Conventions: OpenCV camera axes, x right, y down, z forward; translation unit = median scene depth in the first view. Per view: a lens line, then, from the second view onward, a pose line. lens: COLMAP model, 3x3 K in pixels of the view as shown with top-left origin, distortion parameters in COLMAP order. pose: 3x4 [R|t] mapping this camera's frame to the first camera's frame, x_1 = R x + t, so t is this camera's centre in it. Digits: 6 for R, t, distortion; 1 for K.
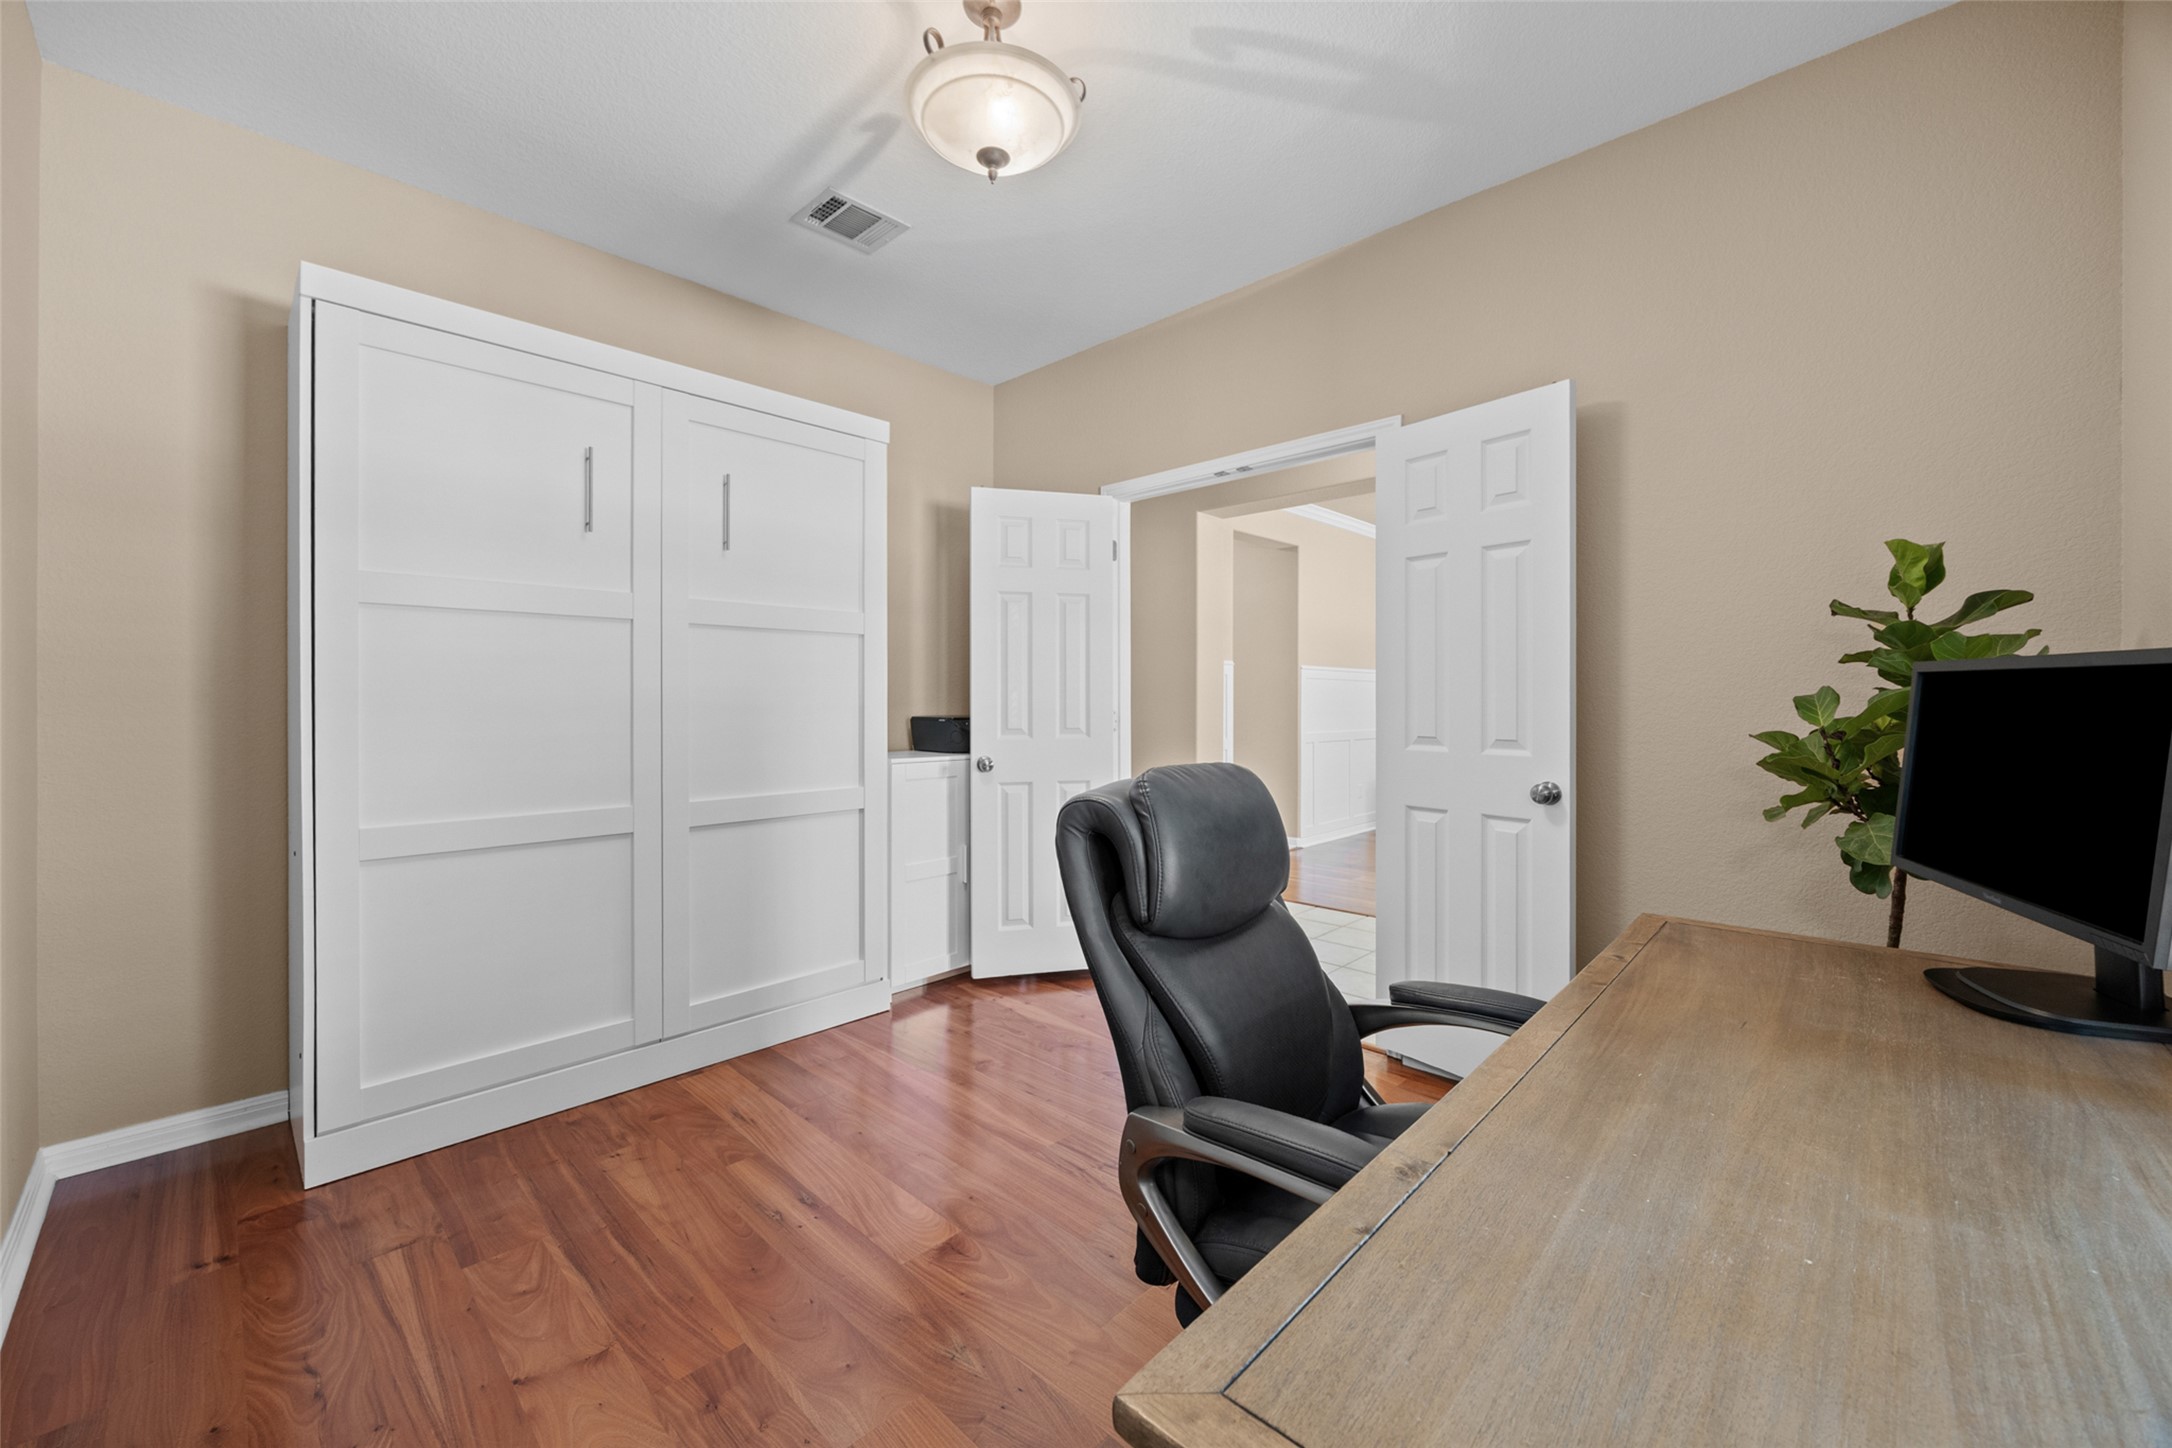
lens RADIAL K [[842.9, 0, 1086.4], [0, 842.9, 696.0], [0, 0, 1]] dist [0.000780, -0.000013]
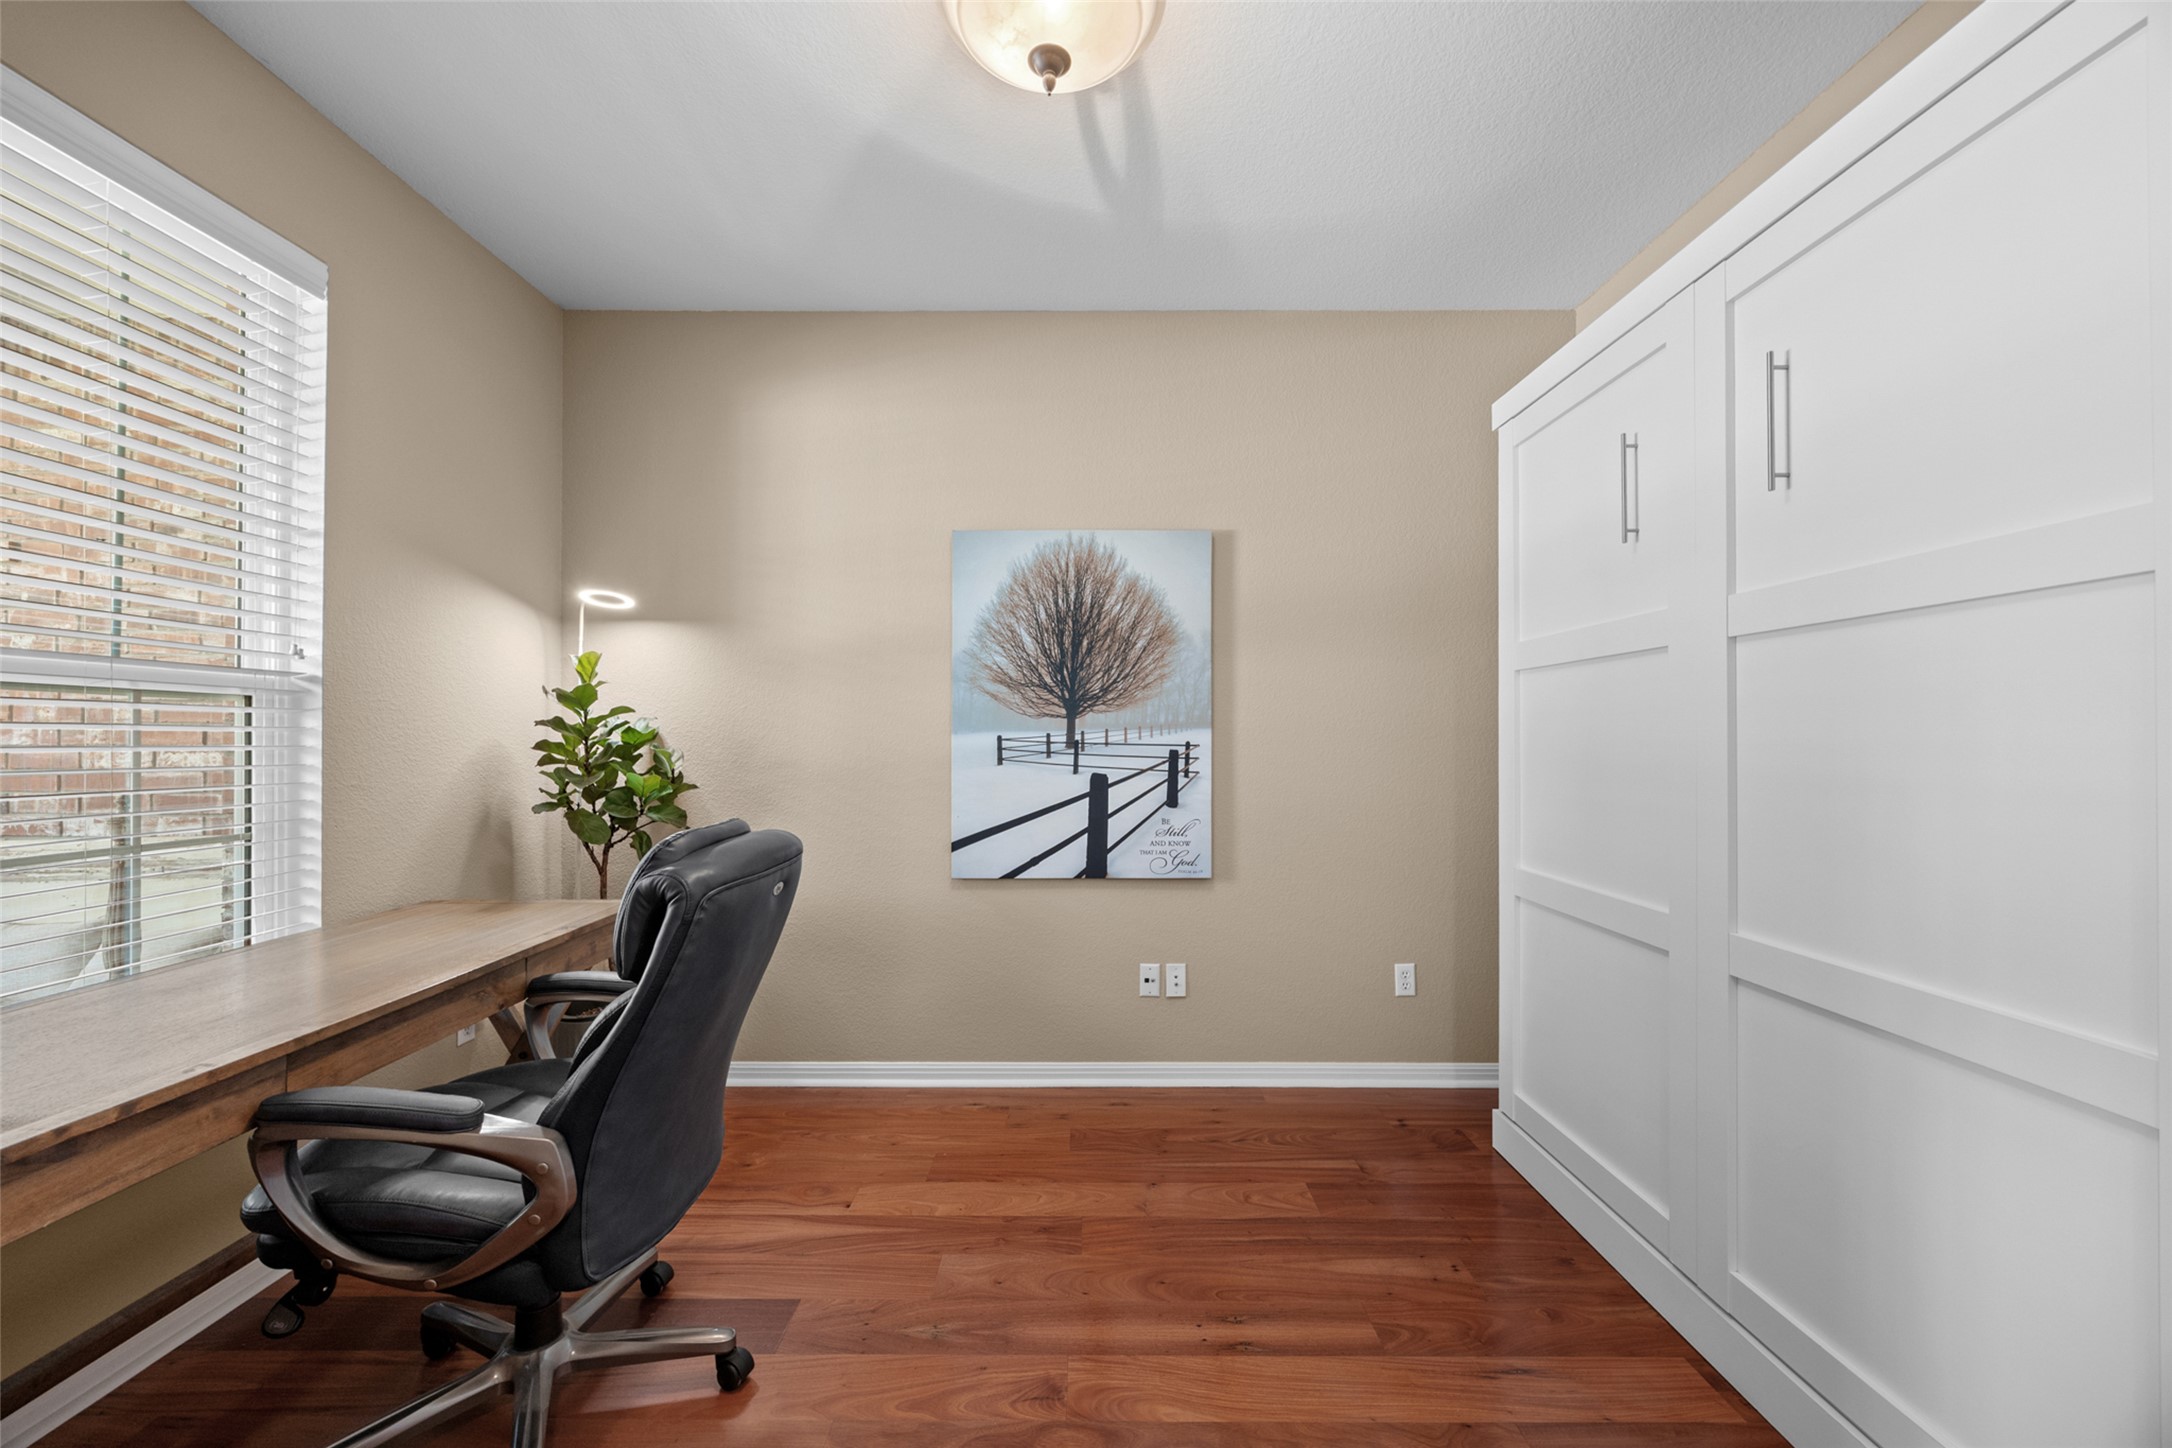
lens RADIAL K [[840.7, 0, 1087.4], [0, 840.7, 729.6], [0, 0, 1]] dist [0.005593, -0.000200]
pose [[-0.721113, -0.009647, -0.692751, 0.364761], [-0.000530, 0.999910, -0.013373, -0.015188], [0.692818, -0.009277, -0.721053, 1.448954]]
